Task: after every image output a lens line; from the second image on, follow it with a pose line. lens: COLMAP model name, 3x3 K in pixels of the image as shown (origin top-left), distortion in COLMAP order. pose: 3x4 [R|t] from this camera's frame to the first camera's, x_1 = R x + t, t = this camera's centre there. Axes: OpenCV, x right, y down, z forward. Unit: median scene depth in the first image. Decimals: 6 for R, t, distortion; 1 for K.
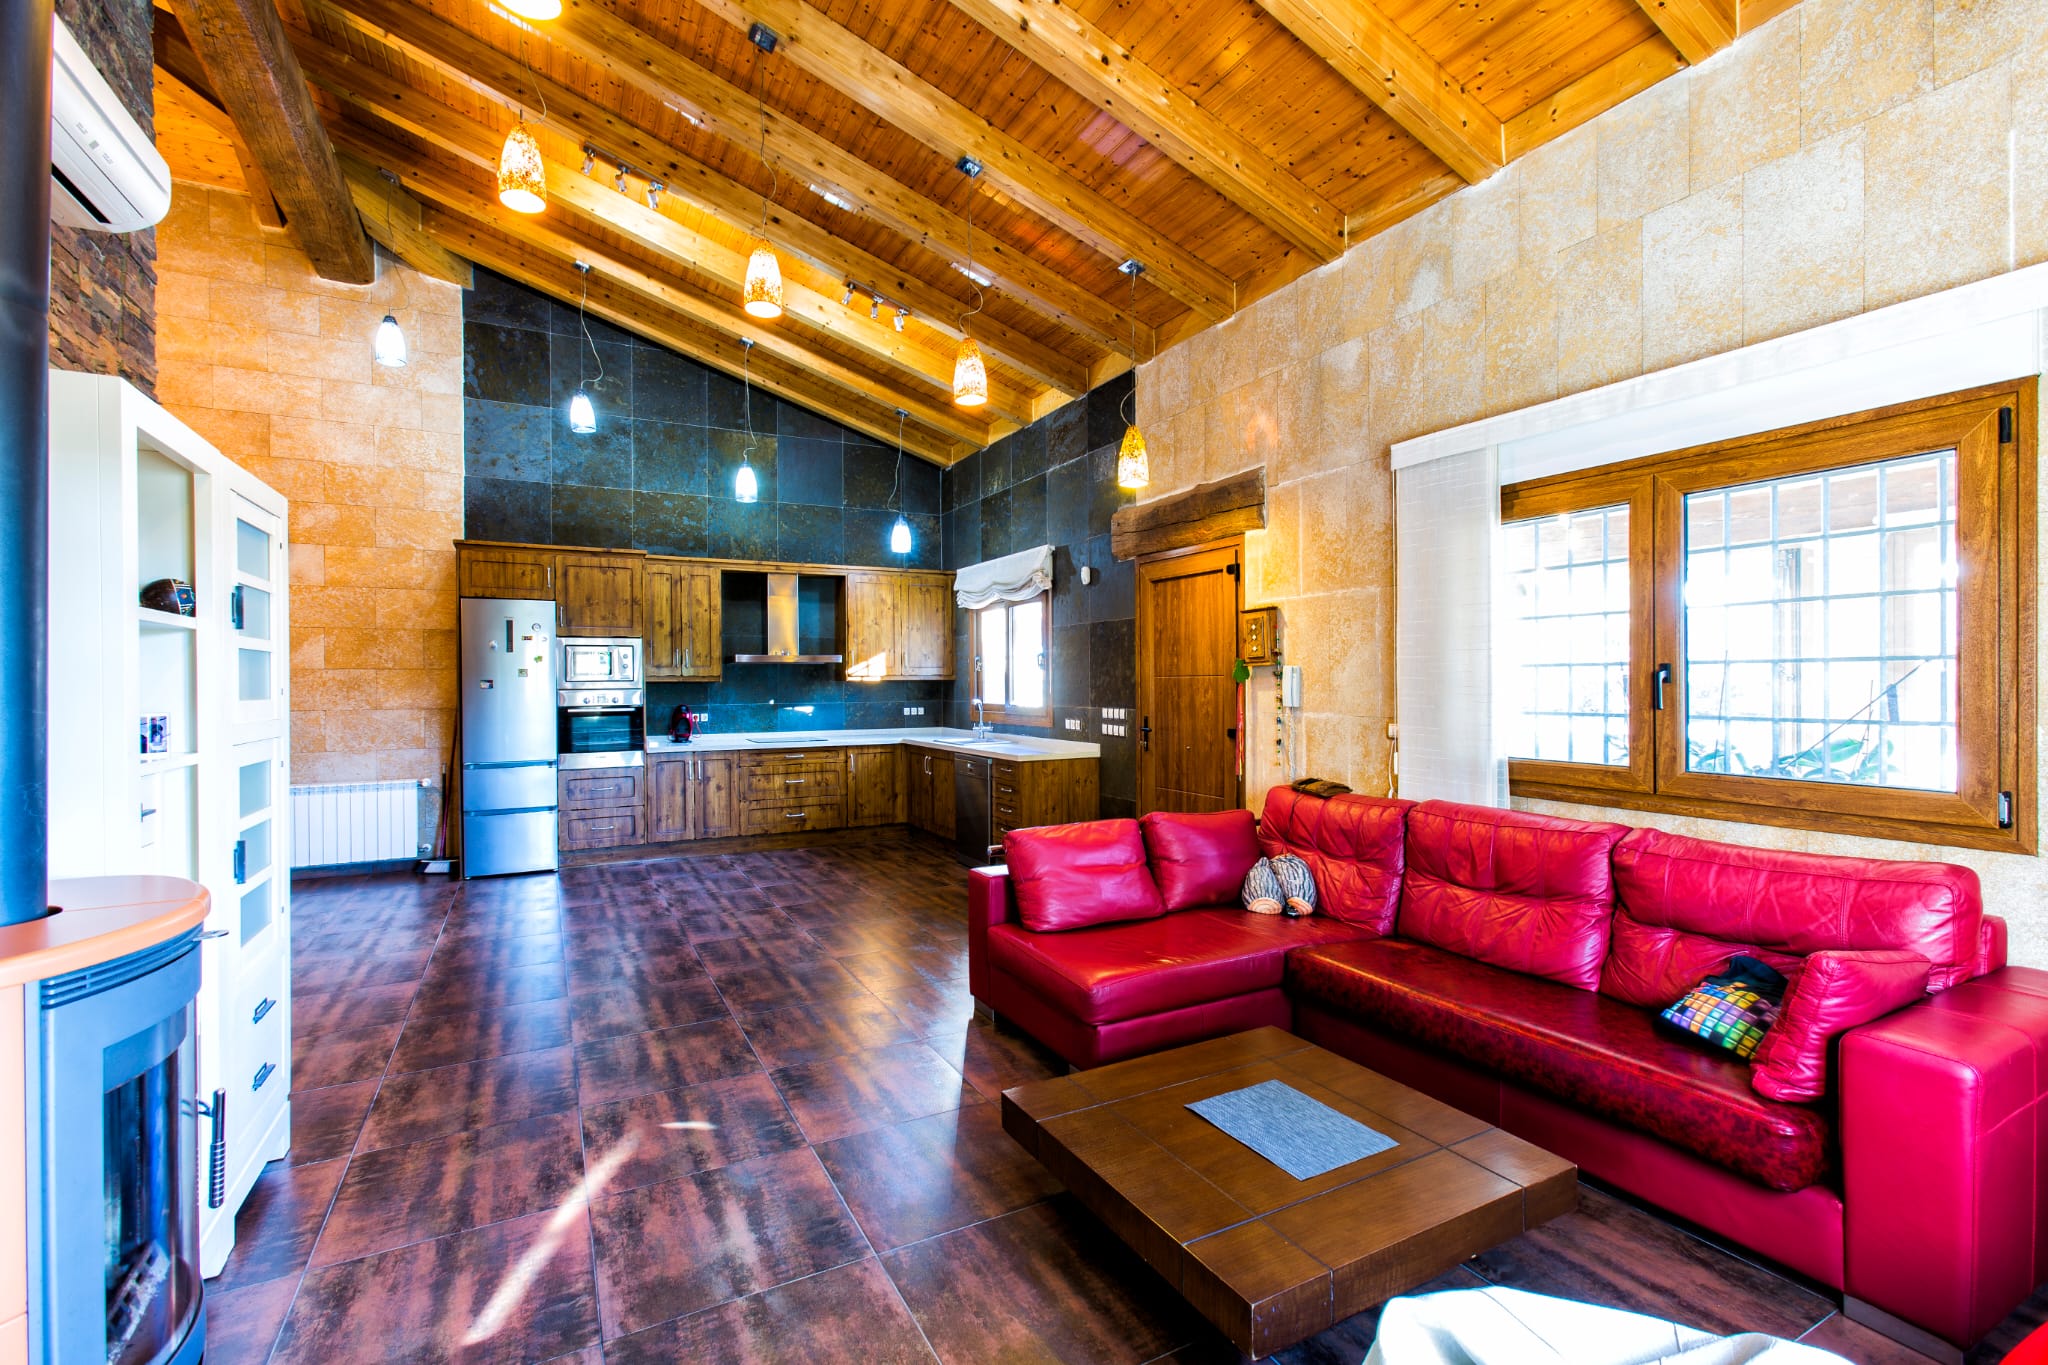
lens RADIAL K [[909.7, 0, 1024.0], [0, 909.7, 682.5], [0, 0, 1]] dist [-0.018052, 0.012007]
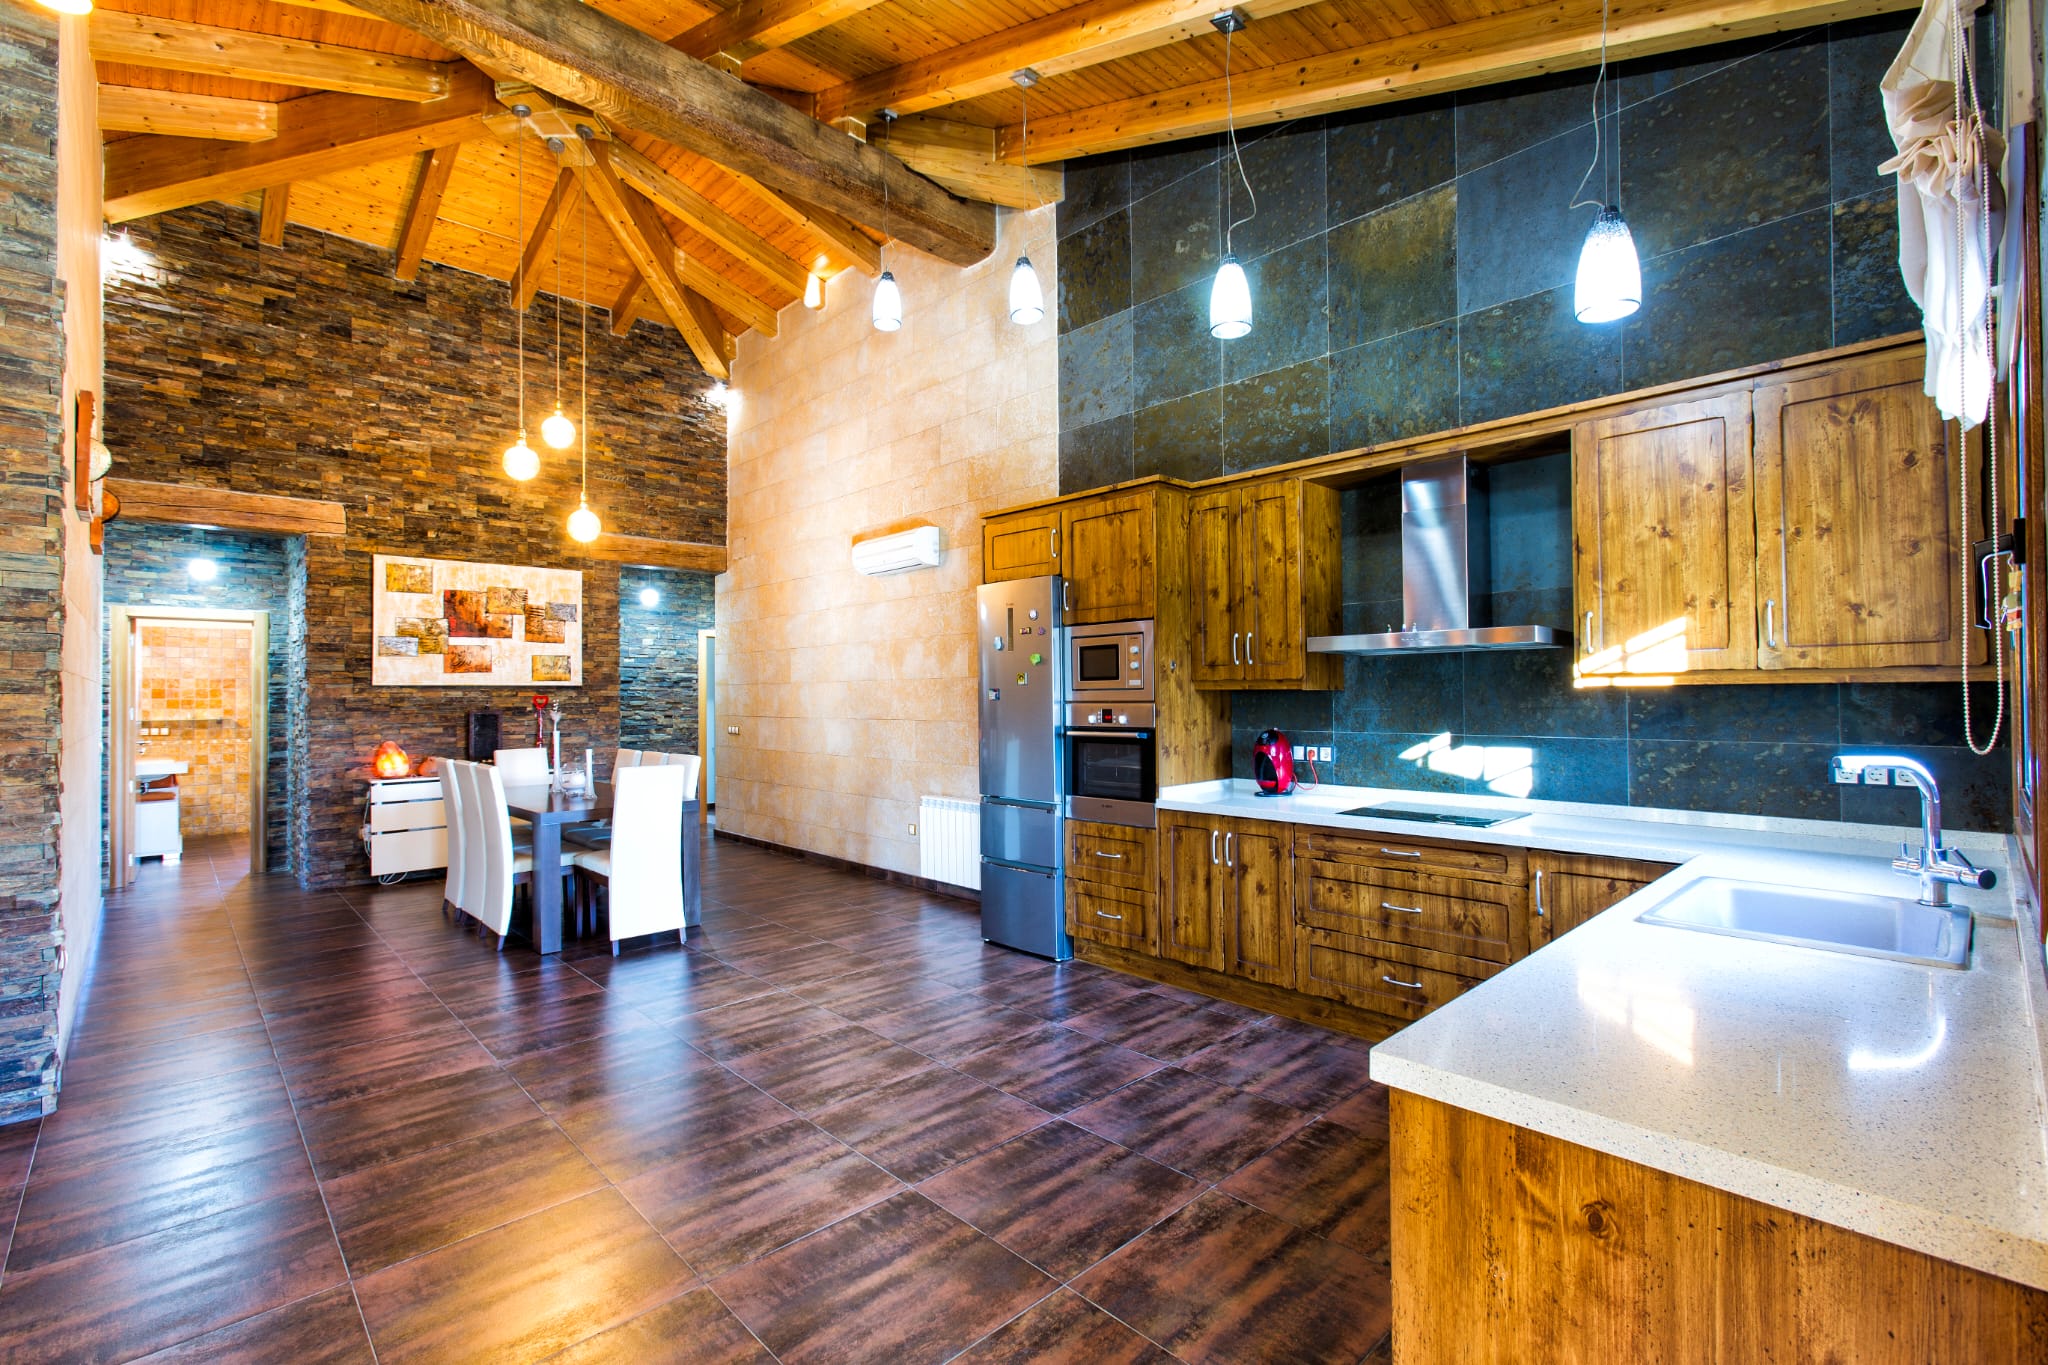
lens RADIAL K [[909.7, 0, 1024.0], [0, 909.7, 682.5], [0, 0, 1]] dist [-0.018052, 0.012007]
pose [[0.269726, -0.009153, -0.962894, 0.161661], [0.003597, 0.999957, -0.008498, -0.001306], [0.962930, -0.001172, 0.269748, 0.825522]]
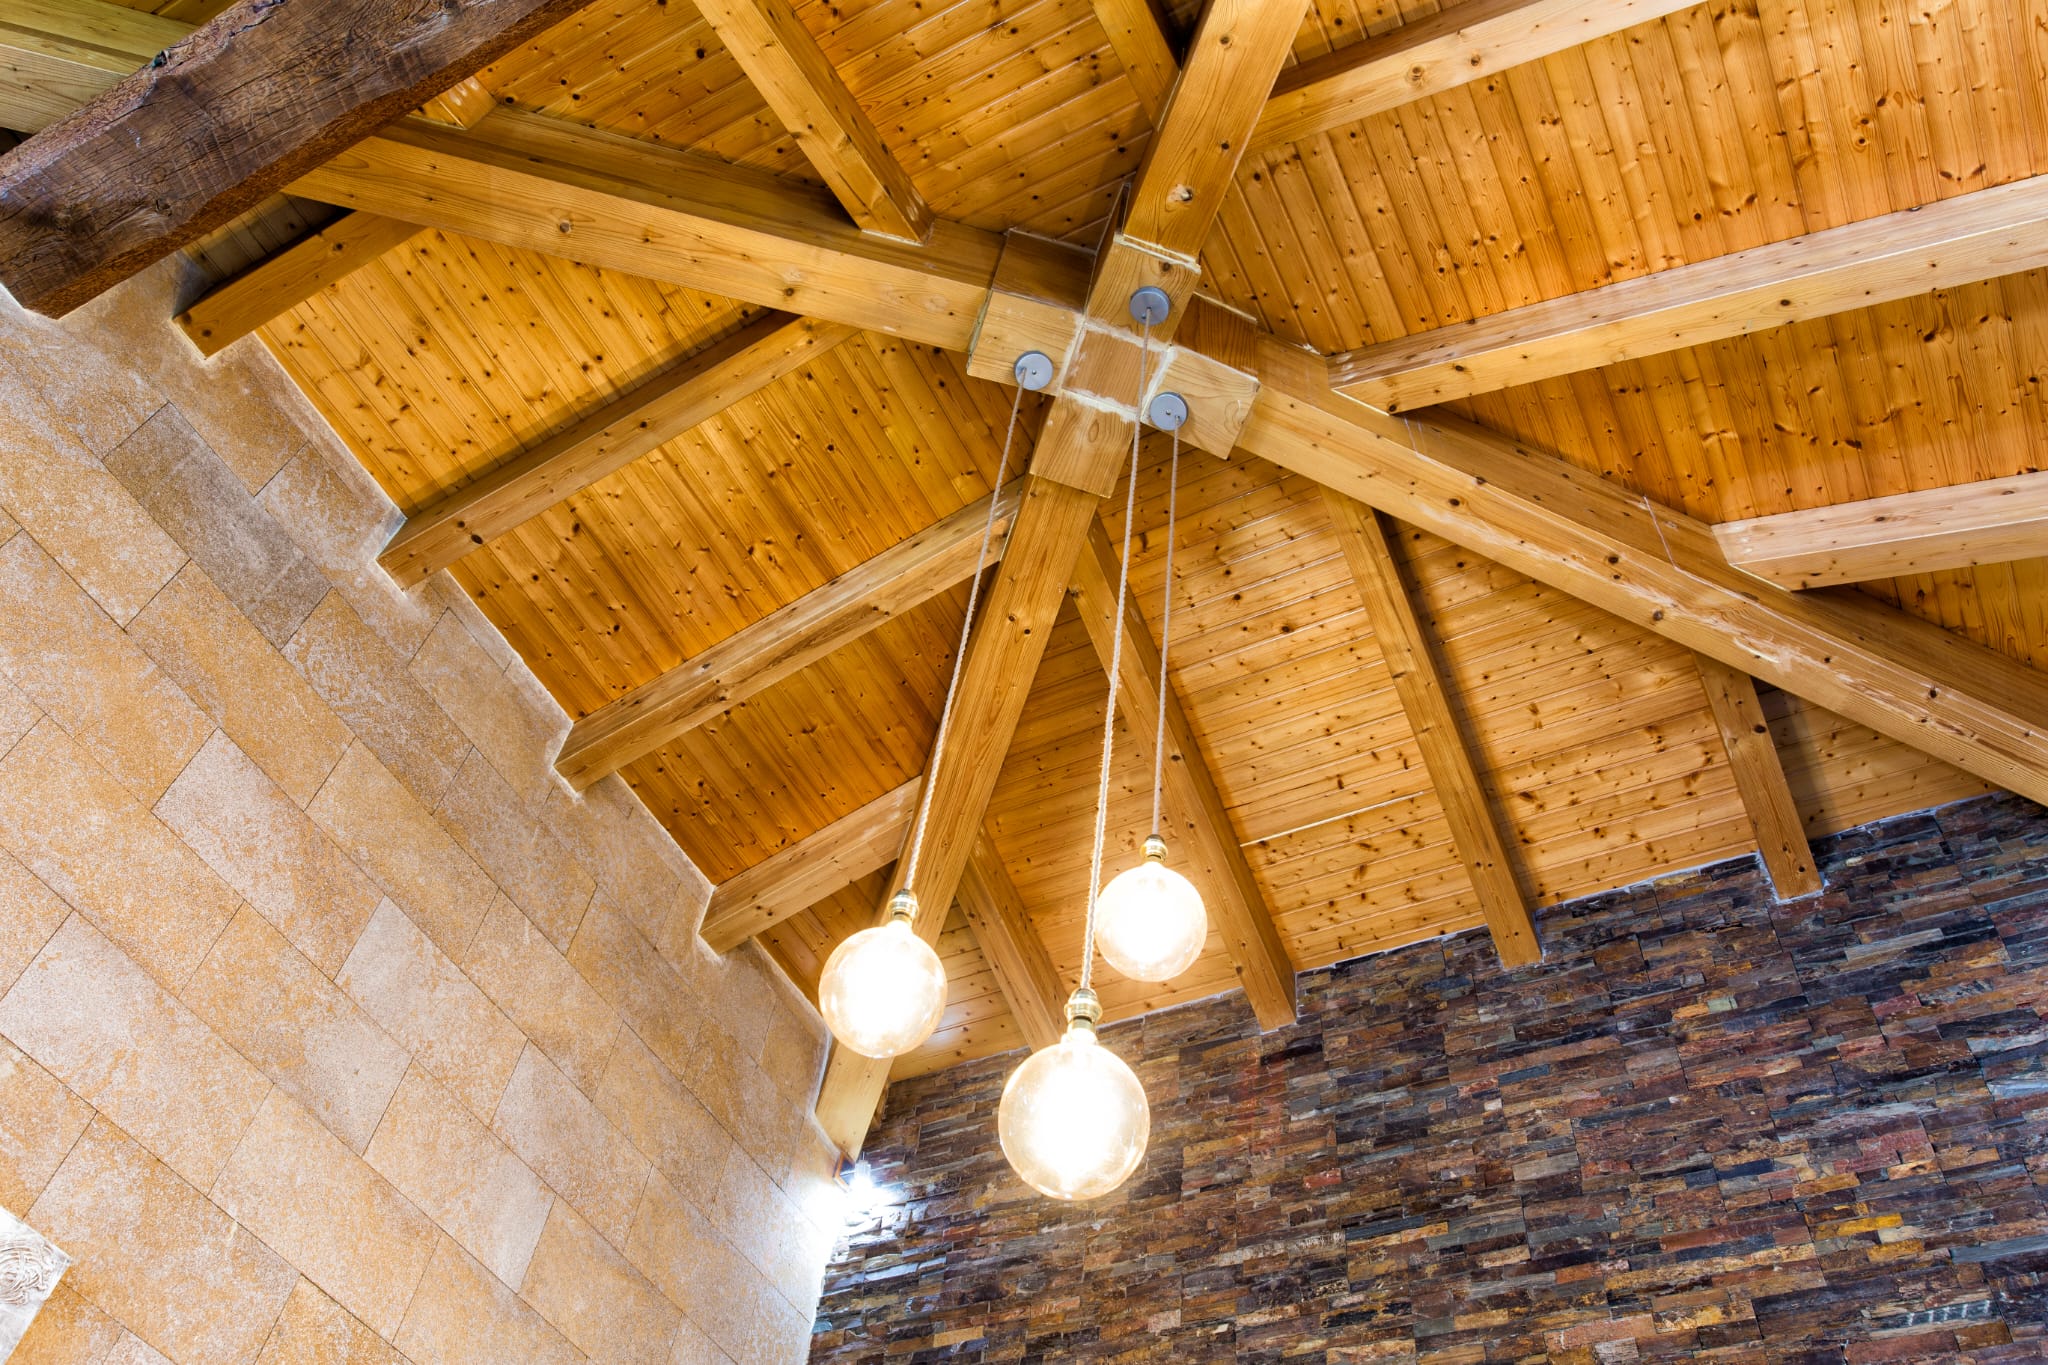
lens RADIAL K [[1575.9, 0, 1024.0], [0, 1575.9, 682.5], [0, 0, 1]] dist [0.010425, 0.001768]
pose [[-0.817750, -0.496785, -0.290670, -0.676504], [-0.095077, 0.614663, -0.783039, 0.031415], [0.567666, -0.612695, -0.549873, 0.873177]]
